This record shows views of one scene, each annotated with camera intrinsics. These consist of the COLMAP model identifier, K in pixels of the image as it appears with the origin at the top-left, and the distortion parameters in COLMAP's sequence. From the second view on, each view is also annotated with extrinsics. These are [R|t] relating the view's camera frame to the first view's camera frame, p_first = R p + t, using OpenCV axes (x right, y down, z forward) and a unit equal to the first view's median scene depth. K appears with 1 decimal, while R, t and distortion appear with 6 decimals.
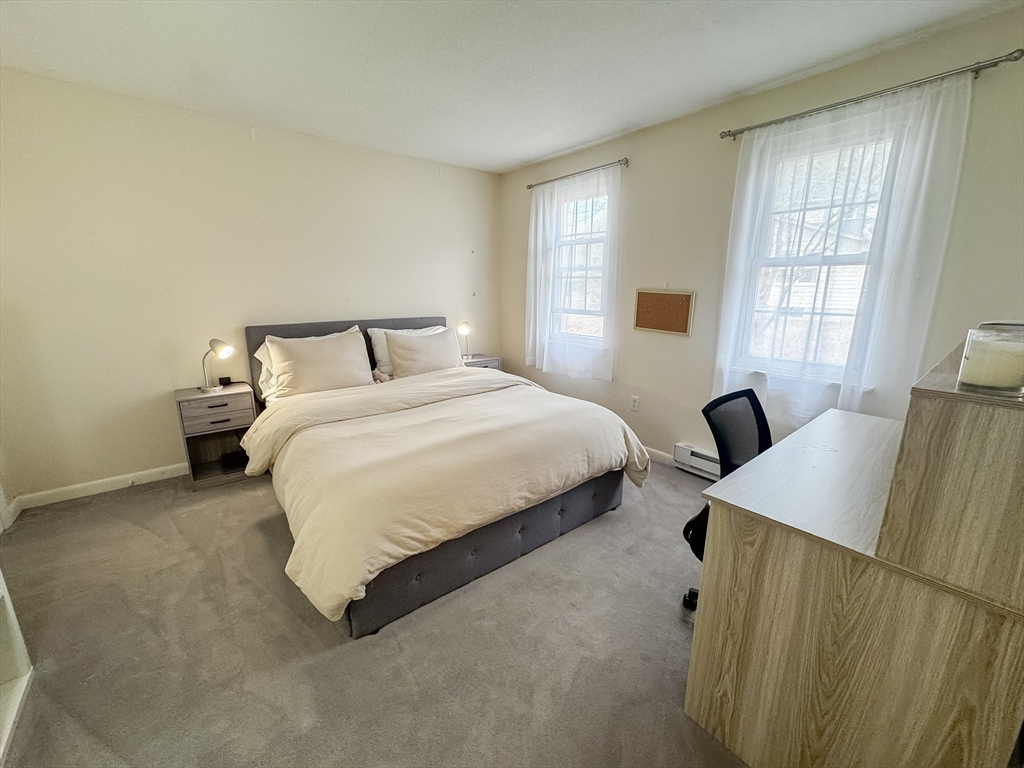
lens RADIAL K [[416.5, 0, 511.7], [0, 416.5, 384.2], [0, 0, 1]] dist [-0.031683, 0.013664]
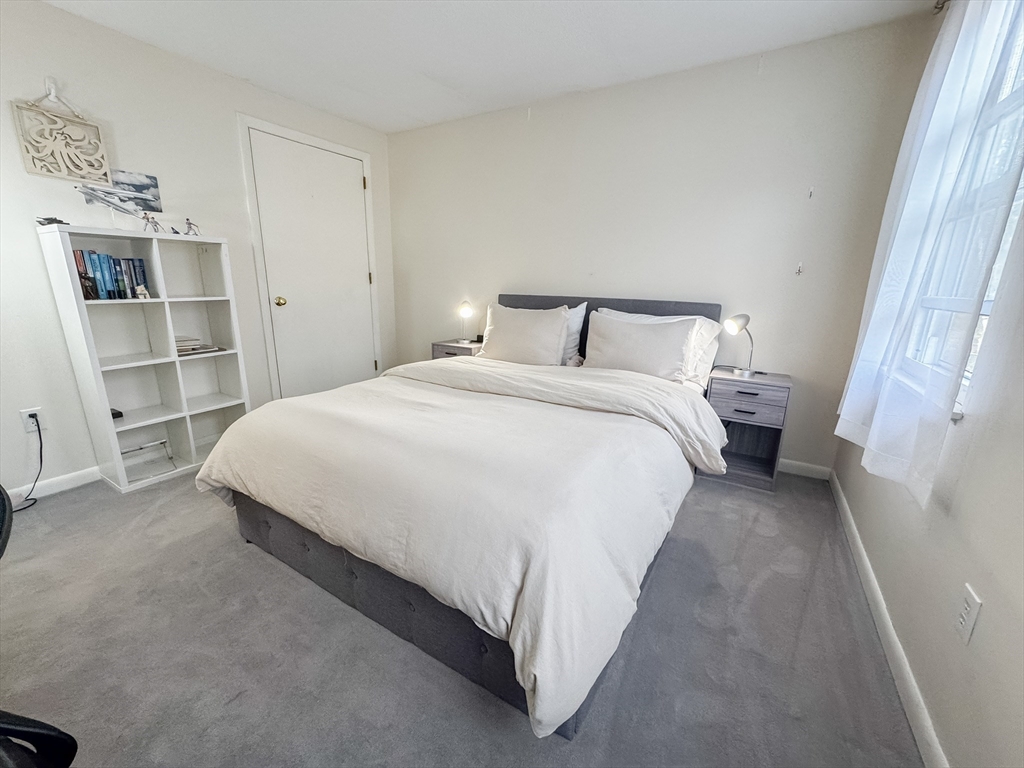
lens RADIAL K [[416.5, 0, 510.4], [0, 416.5, 383.5], [0, 0, 1]] dist [-0.031683, 0.013664]
pose [[0.337877, 0.230389, -0.912557, 0.548229], [-0.233757, 0.959739, 0.155751, -0.106295], [0.911700, 0.160692, 0.378129, 0.744233]]
